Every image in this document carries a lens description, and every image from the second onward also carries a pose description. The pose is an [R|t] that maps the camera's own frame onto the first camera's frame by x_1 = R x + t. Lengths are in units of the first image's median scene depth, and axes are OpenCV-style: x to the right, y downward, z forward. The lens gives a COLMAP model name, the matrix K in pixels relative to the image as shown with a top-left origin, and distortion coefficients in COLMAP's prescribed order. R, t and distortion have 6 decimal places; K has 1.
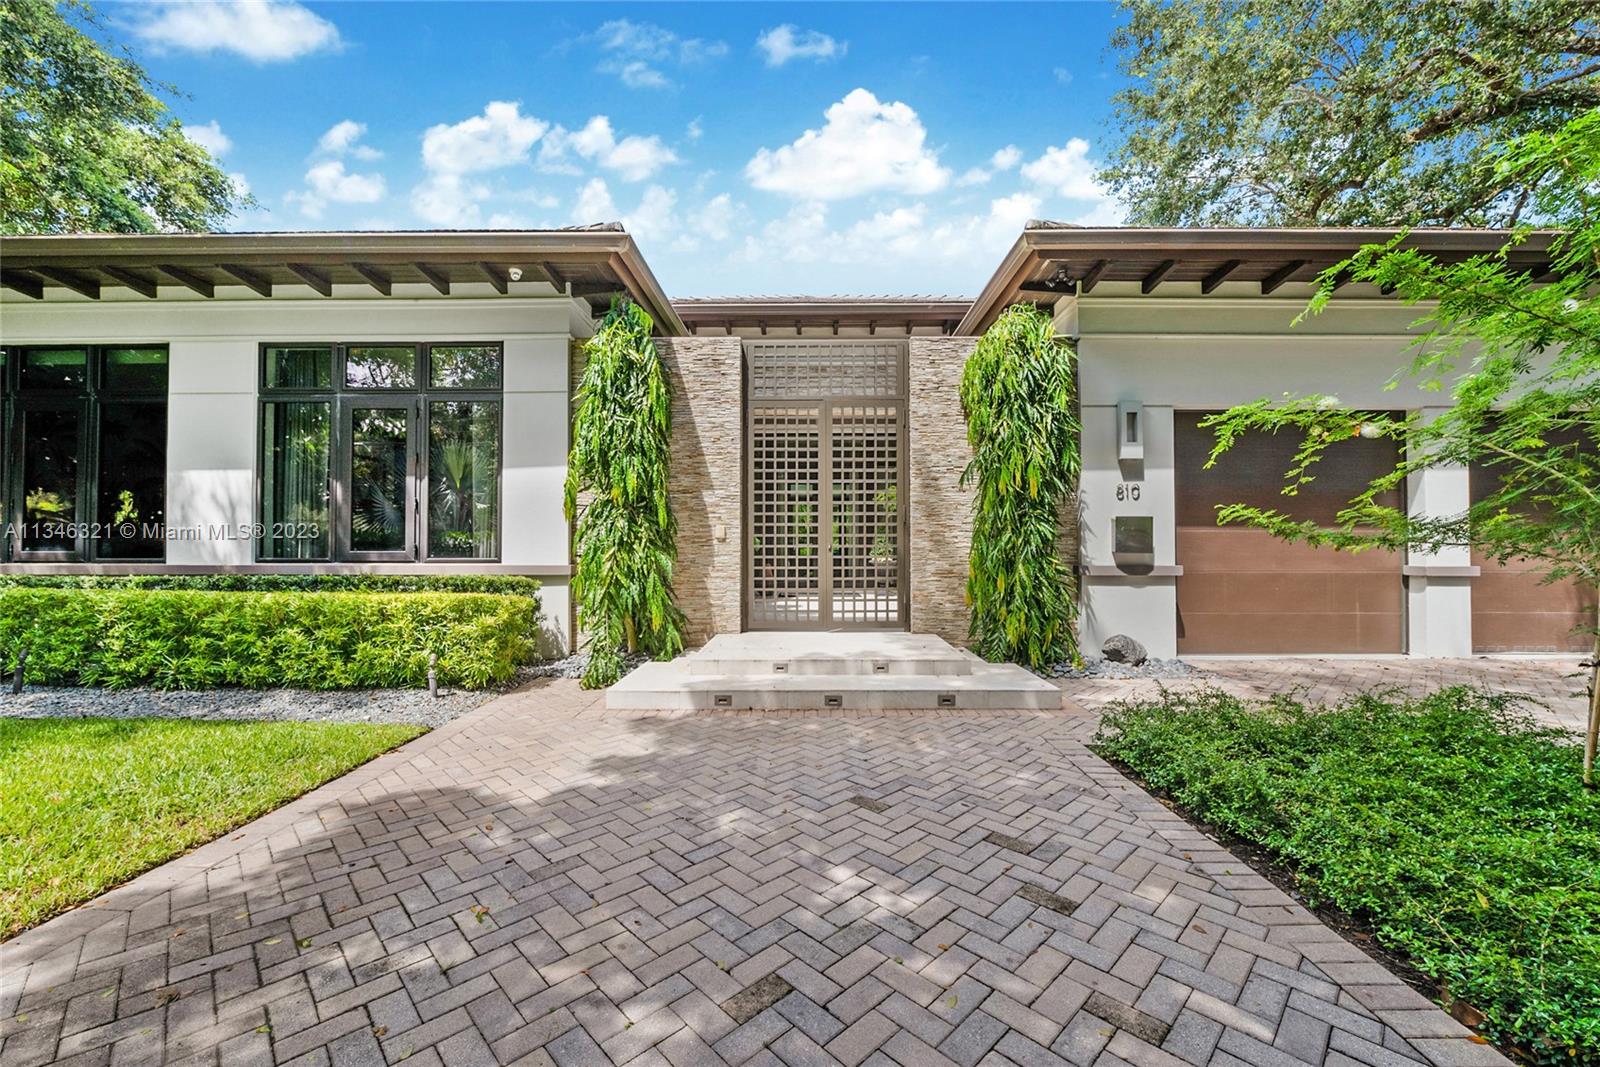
lens RADIAL K [[635.8, 0, 833.8], [0, 635.8, 522.7], [0, 0, 1]] dist [-0.009931, -0.000228]
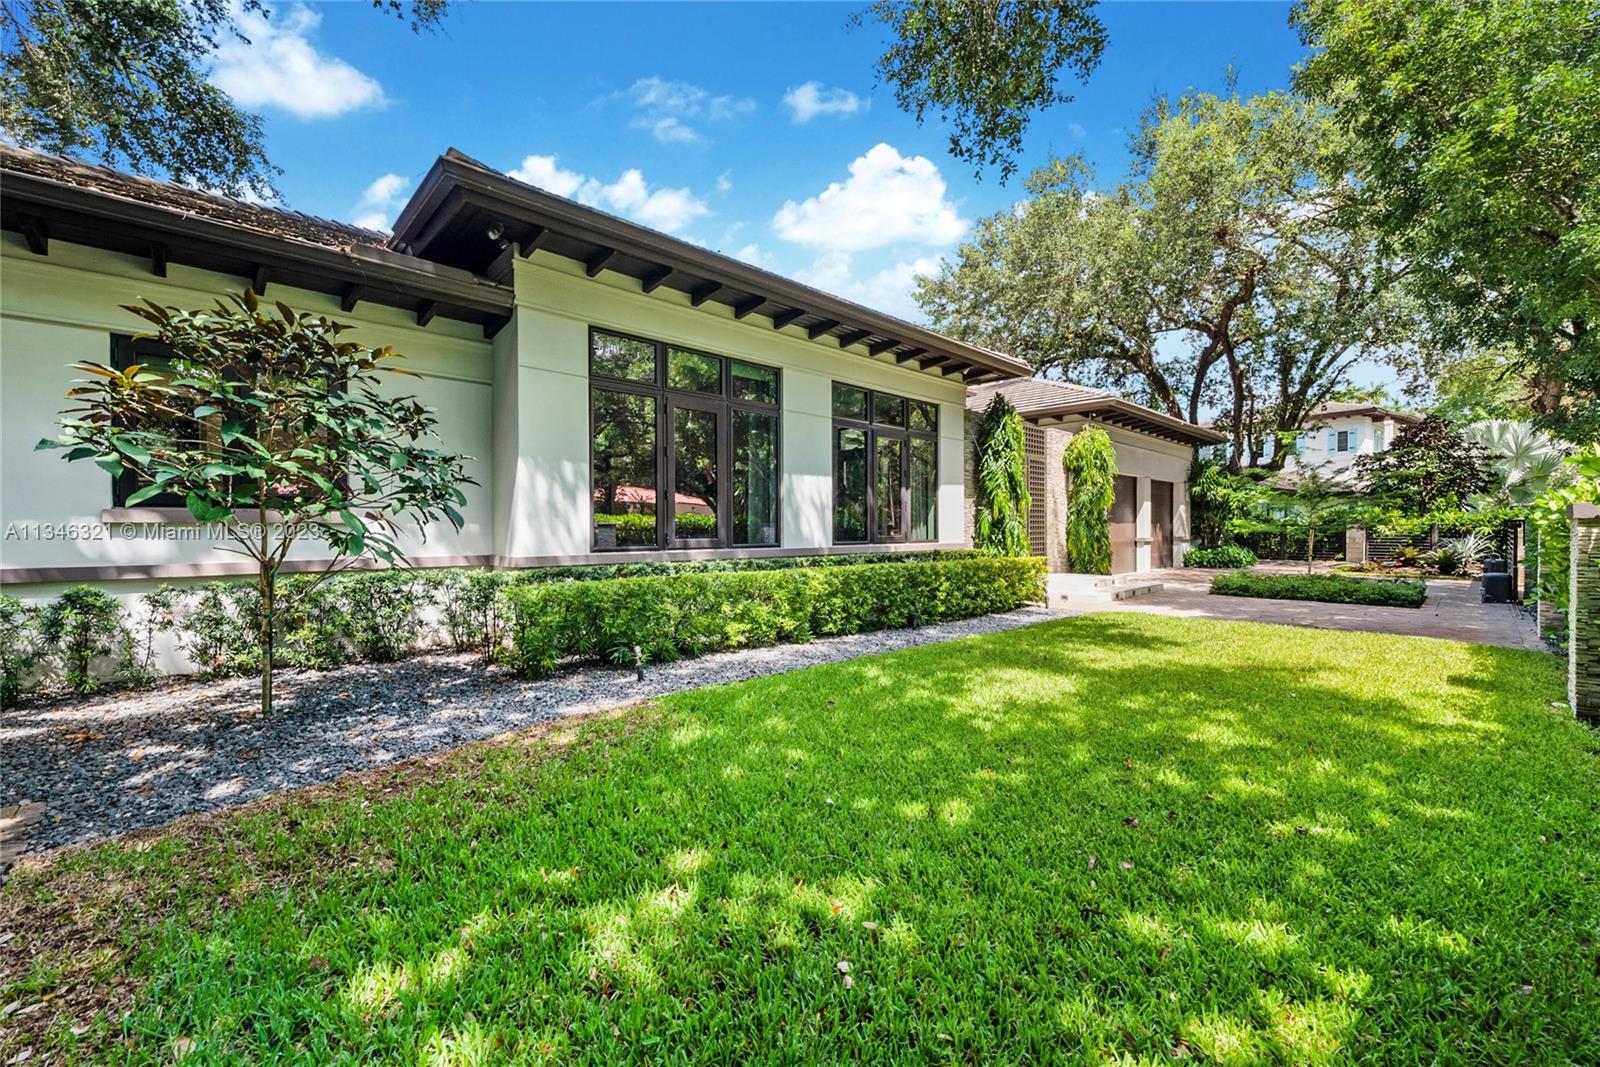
lens RADIAL K [[635.8, 0, 802.5], [0, 635.8, 532.7], [0, 0, 1]] dist [-0.009931, -0.000228]
pose [[0.718537, -0.007095, 0.695452, -1.898610], [-0.016600, 0.999488, 0.027348, 0.000165], [-0.695290, -0.031196, 0.718052, 0.070054]]
